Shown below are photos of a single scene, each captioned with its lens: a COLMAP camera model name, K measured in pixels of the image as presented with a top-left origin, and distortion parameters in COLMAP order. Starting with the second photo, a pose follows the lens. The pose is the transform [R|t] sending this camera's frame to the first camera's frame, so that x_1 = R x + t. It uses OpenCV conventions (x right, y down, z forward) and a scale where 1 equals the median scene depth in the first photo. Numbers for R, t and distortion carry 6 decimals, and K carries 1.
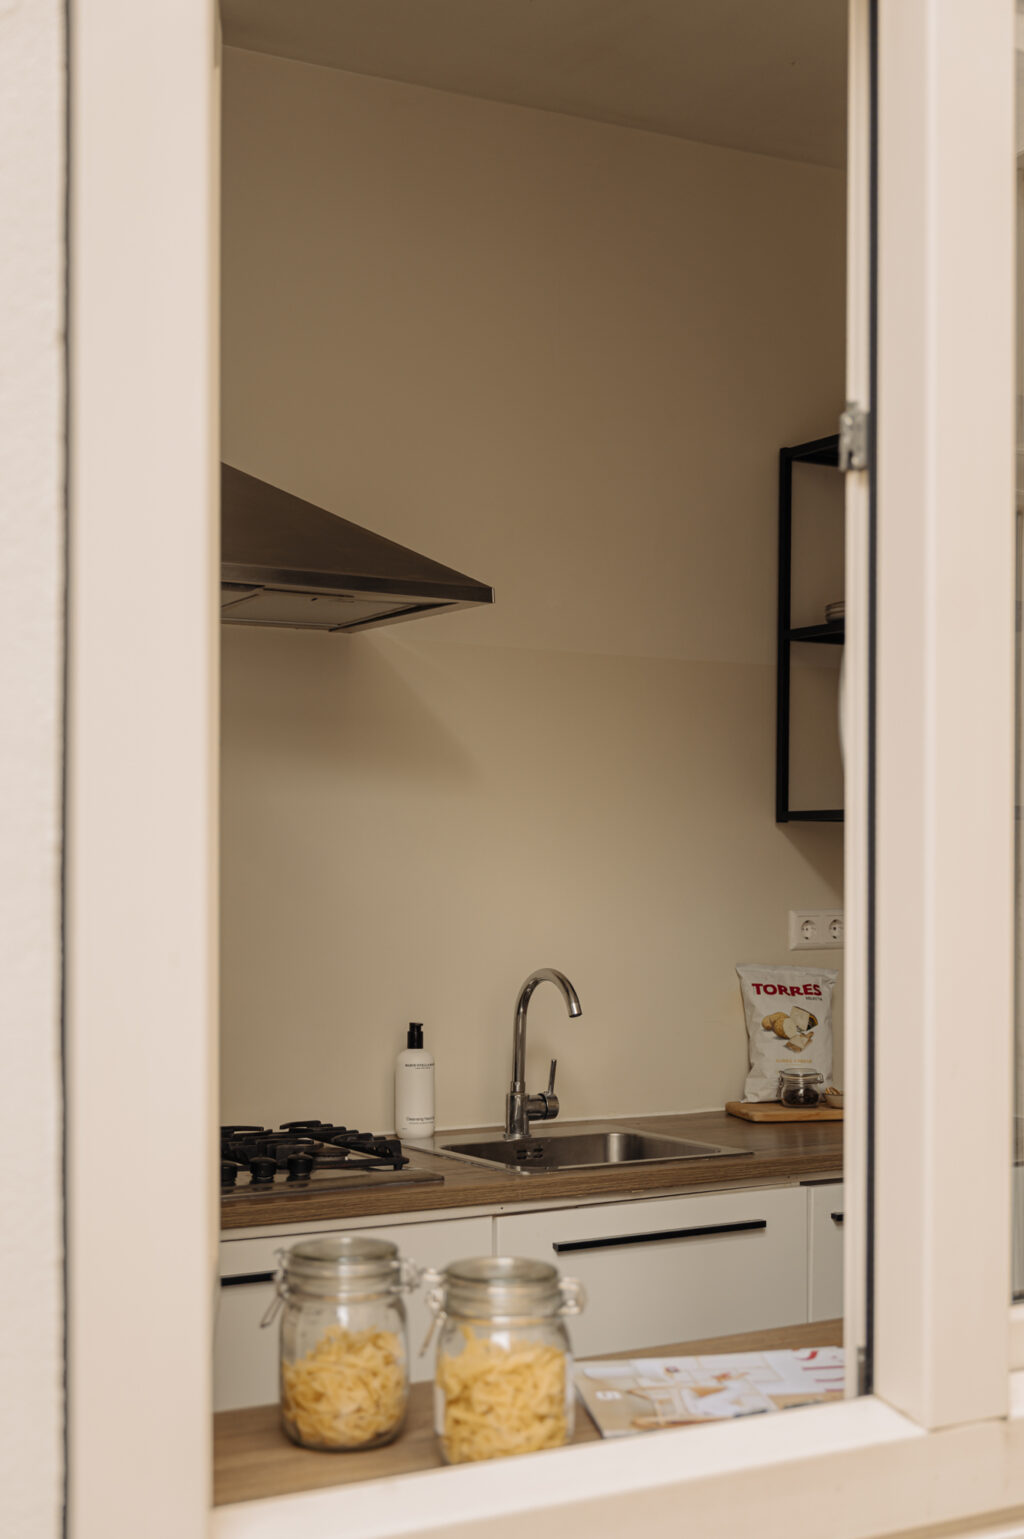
lens RADIAL K [[2028.0, 0, 512.0], [0, 2028.0, 769.5], [0, 0, 1]] dist [-0.010347, -0.005263]
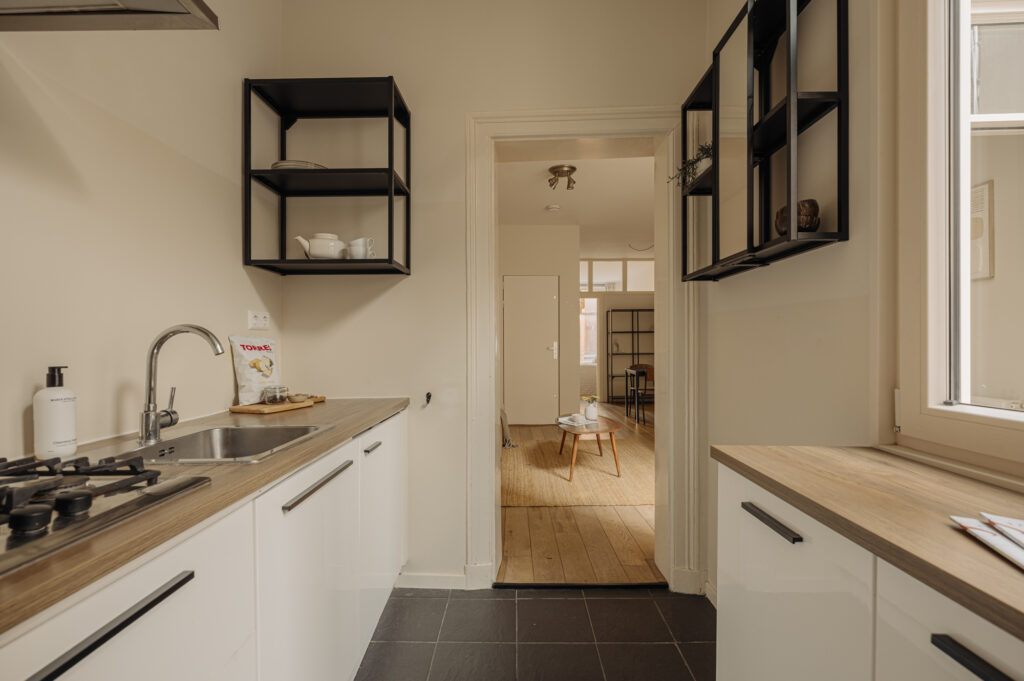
lens RADIAL K [[477.0, 0, 512.0], [0, 477.0, 340.5], [0, 0, 1]] dist [-0.000639, -0.000128]
pose [[0.509906, 0.002441, 0.860227, -0.157343], [-0.036334, 0.999165, 0.018702, 0.093016], [-0.859462, -0.040792, 0.509569, 0.606107]]
